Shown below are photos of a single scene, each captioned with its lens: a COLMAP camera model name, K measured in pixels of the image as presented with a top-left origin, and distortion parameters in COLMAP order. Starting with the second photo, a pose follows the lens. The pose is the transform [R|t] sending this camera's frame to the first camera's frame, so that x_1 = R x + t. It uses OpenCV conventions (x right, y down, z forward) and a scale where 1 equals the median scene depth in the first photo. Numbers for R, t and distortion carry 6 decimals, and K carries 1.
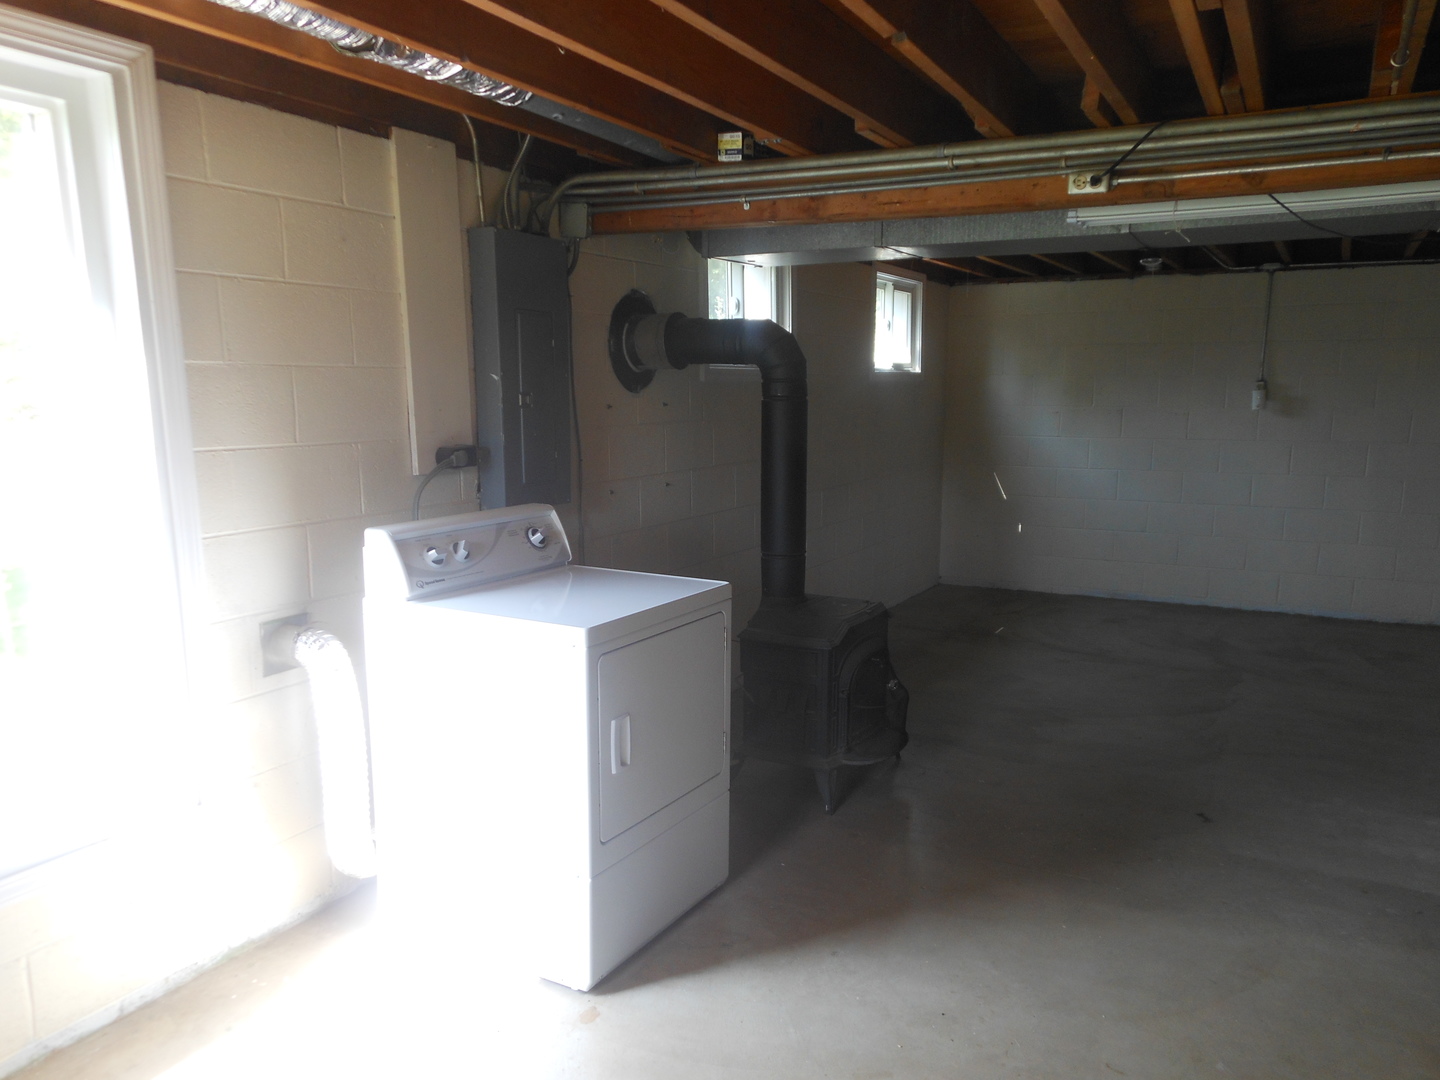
lens RADIAL K [[1071.5, 0, 746.3], [0, 1071.5, 586.4], [0, 0, 1]] dist [0.046017, -0.023776]
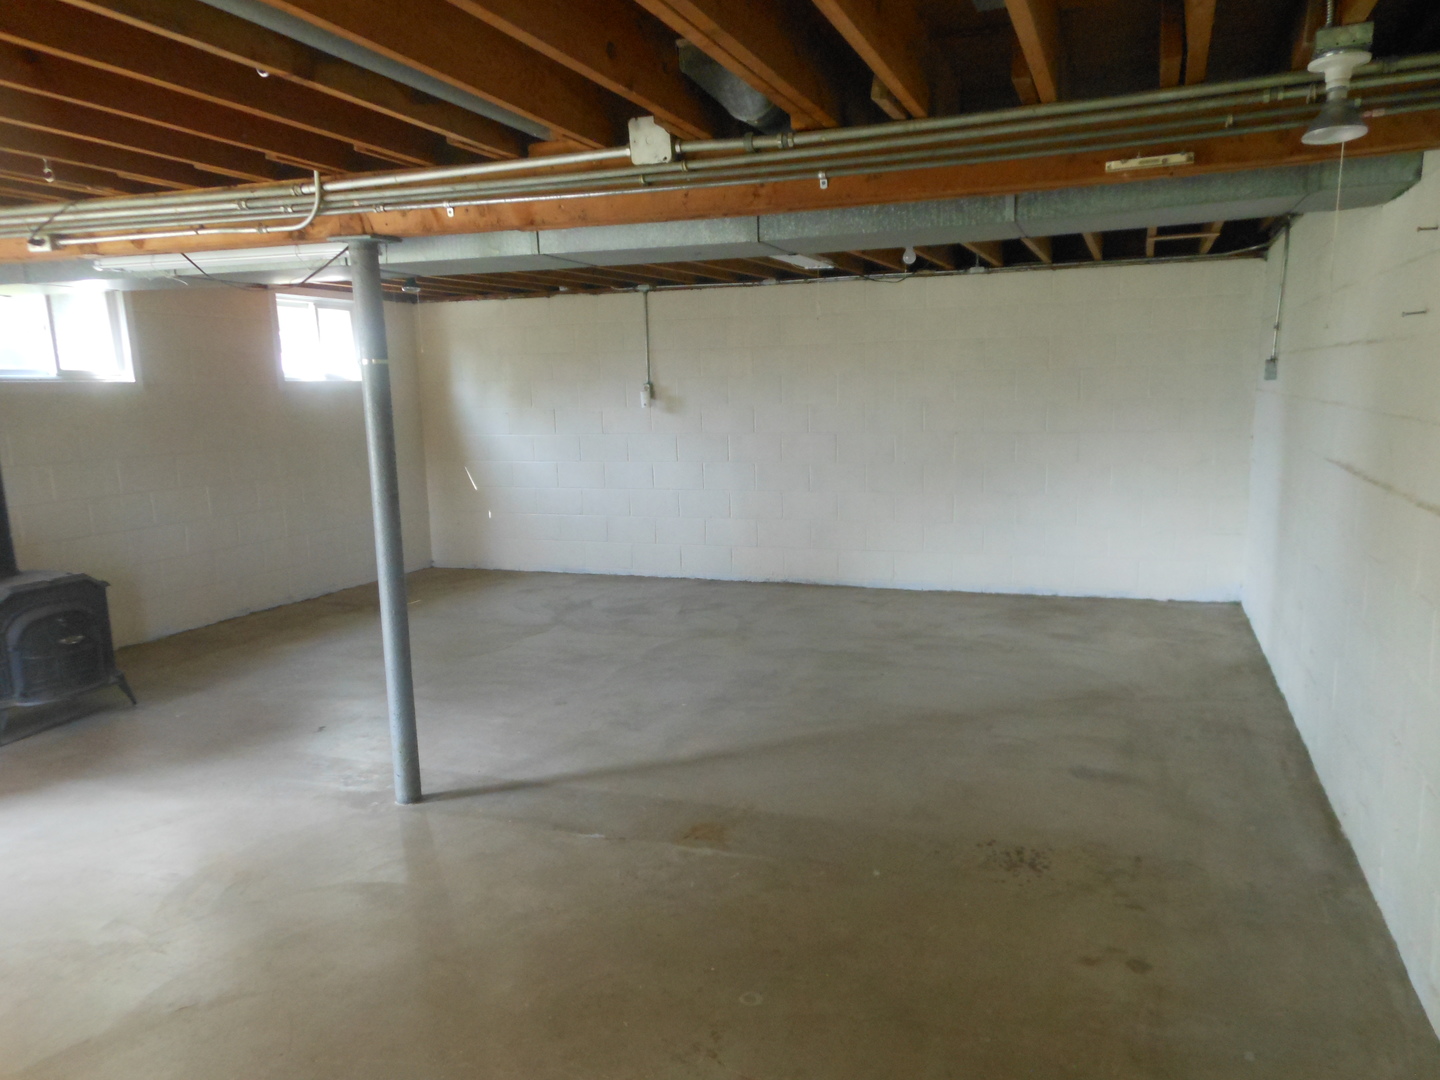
lens RADIAL K [[1071.5, 0, 719.2], [0, 1071.5, 581.9], [0, 0, 1]] dist [0.046017, -0.023776]
pose [[0.992405, -0.042357, 0.115493, 0.415848], [0.043001, 0.999070, -0.003084, 0.035051], [-0.115255, 0.008027, 0.993303, -0.179930]]
